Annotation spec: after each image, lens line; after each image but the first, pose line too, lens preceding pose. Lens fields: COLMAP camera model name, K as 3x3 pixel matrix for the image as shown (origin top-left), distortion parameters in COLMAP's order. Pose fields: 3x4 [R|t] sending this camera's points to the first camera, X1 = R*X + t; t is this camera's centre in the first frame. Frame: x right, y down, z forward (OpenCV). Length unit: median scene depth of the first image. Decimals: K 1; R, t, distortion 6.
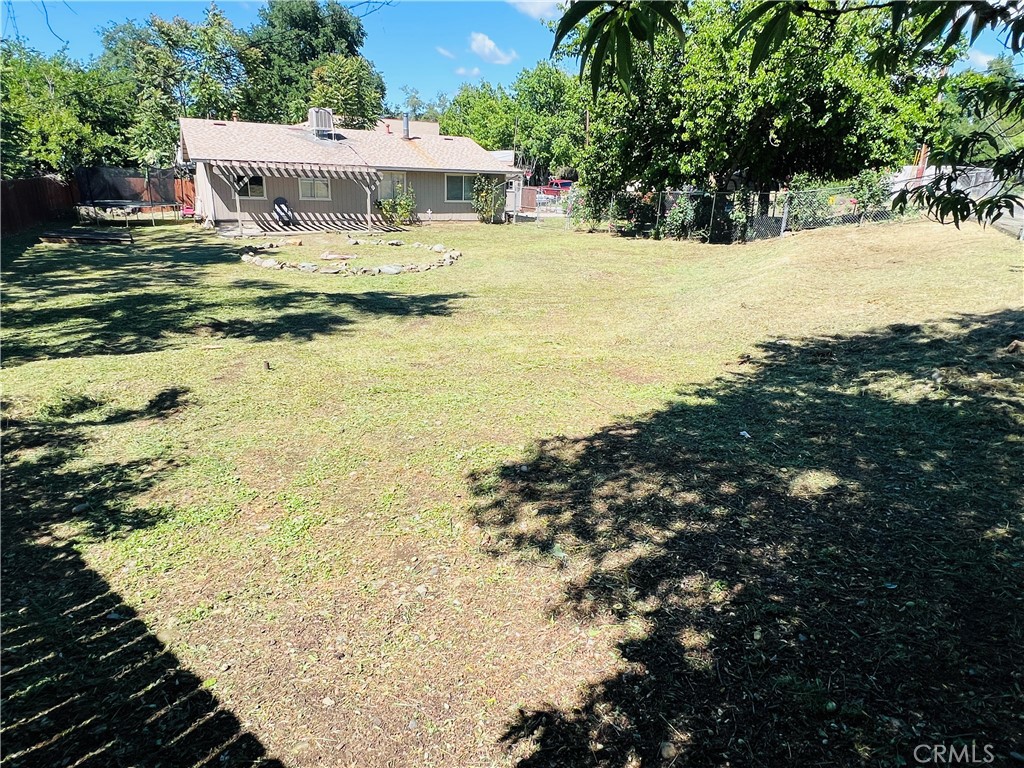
lens RADIAL K [[613.0, 0, 511.2], [0, 613.0, 385.3], [0, 0, 1]] dist [-0.001357, -0.001462]
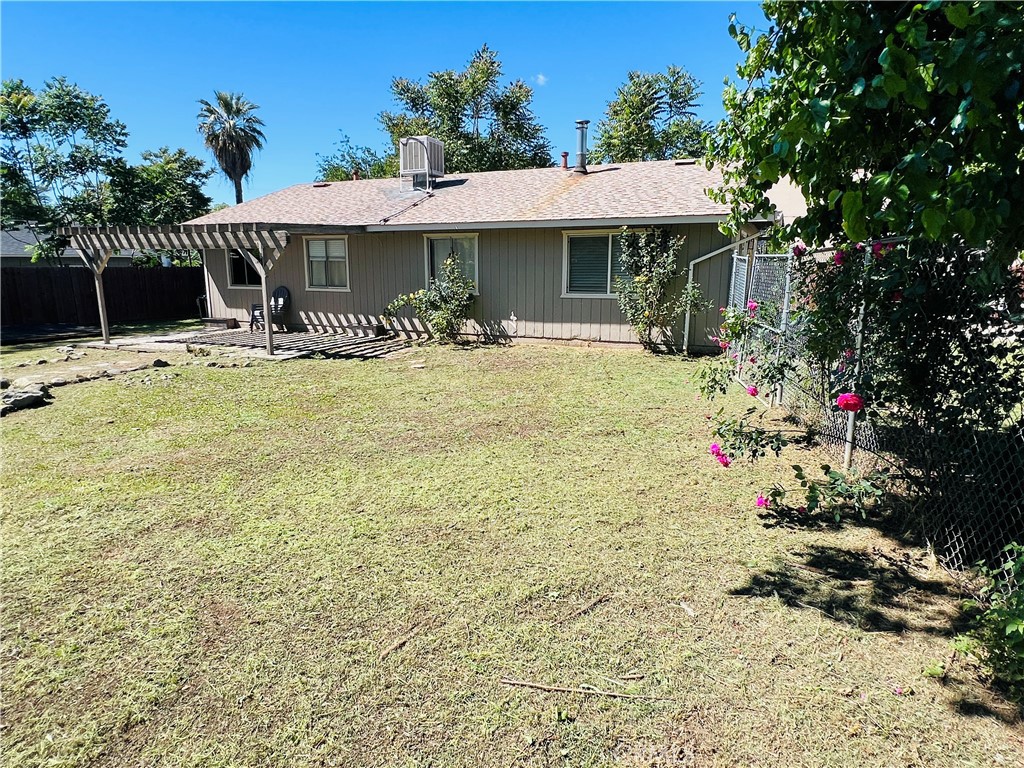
lens RADIAL K [[613.0, 0, 511.6], [0, 613.0, 384.3], [0, 0, 1]] dist [-0.001357, -0.001462]
pose [[0.607102, 0.119941, -0.785520, 0.227449], [-0.235579, 0.971269, -0.033767, -0.230158], [0.758900, 0.205552, 0.617915, 0.765741]]
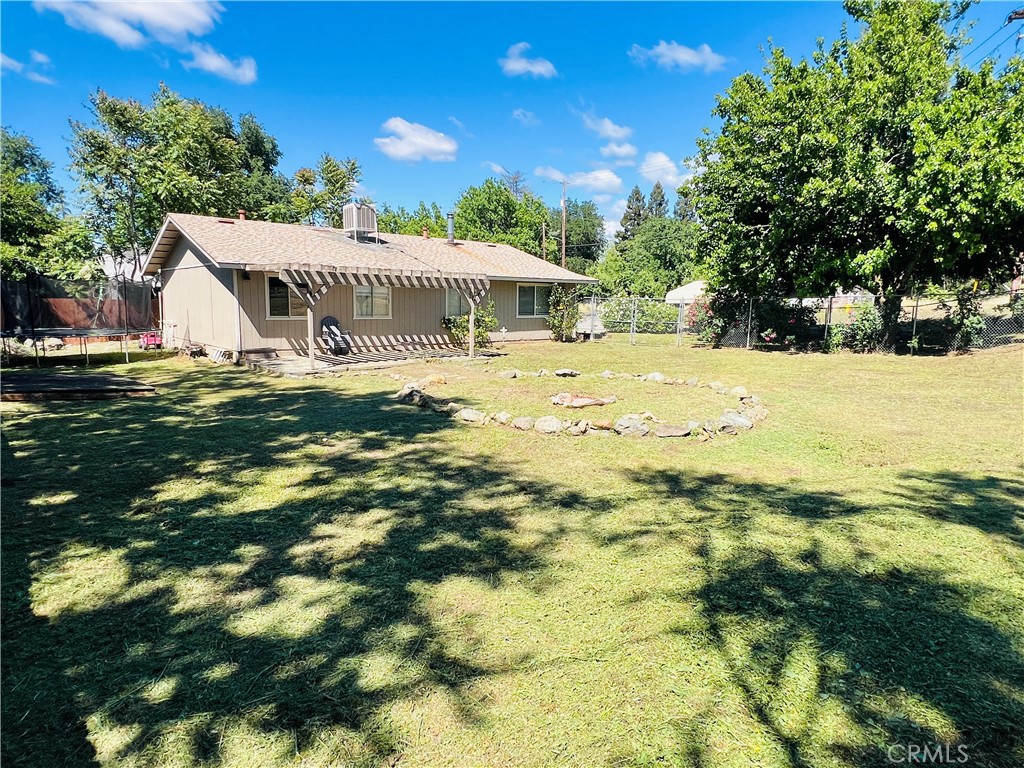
lens RADIAL K [[613.0, 0, 505.1], [0, 613.0, 379.8], [0, 0, 1]] dist [-0.001357, -0.001462]
pose [[0.977795, -0.046997, 0.204224, -0.305104], [0.085788, 0.978897, -0.185472, -0.078965], [-0.191198, 0.198874, 0.961193, 0.271785]]
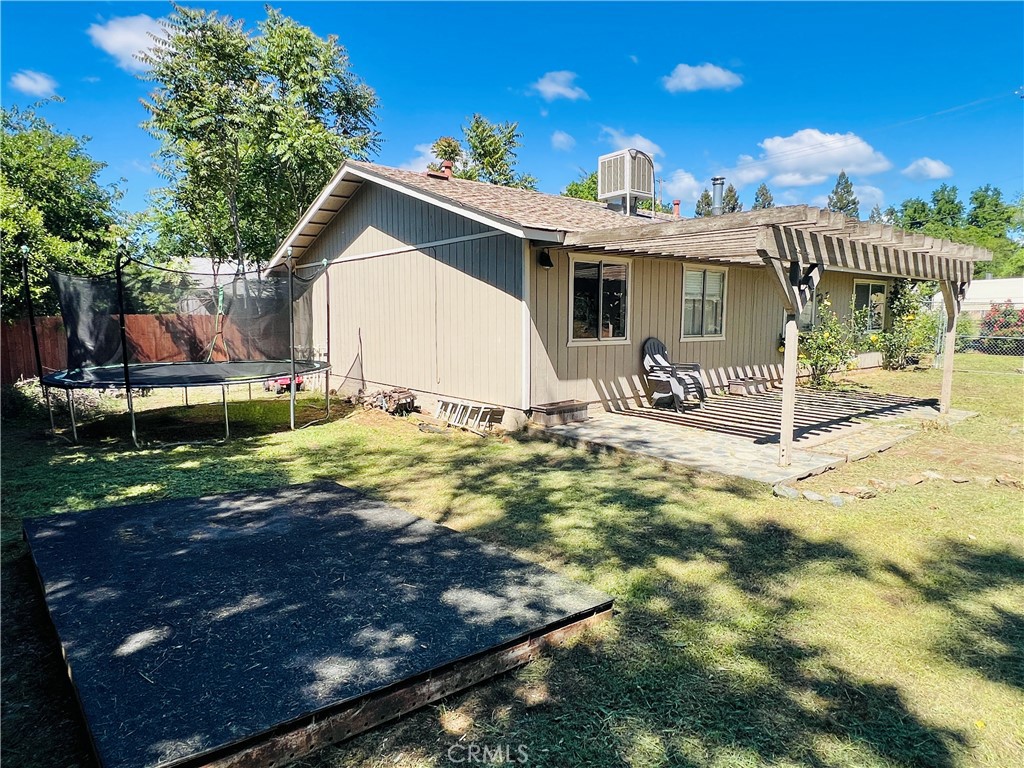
lens RADIAL K [[613.0, 0, 518.6], [0, 613.0, 390.9], [0, 0, 1]] dist [-0.001357, -0.001462]
pose [[0.981699, -0.057736, 0.181475, -0.497134], [0.093167, 0.976716, -0.193252, -0.192724], [-0.166092, 0.206623, 0.964220, 0.605114]]
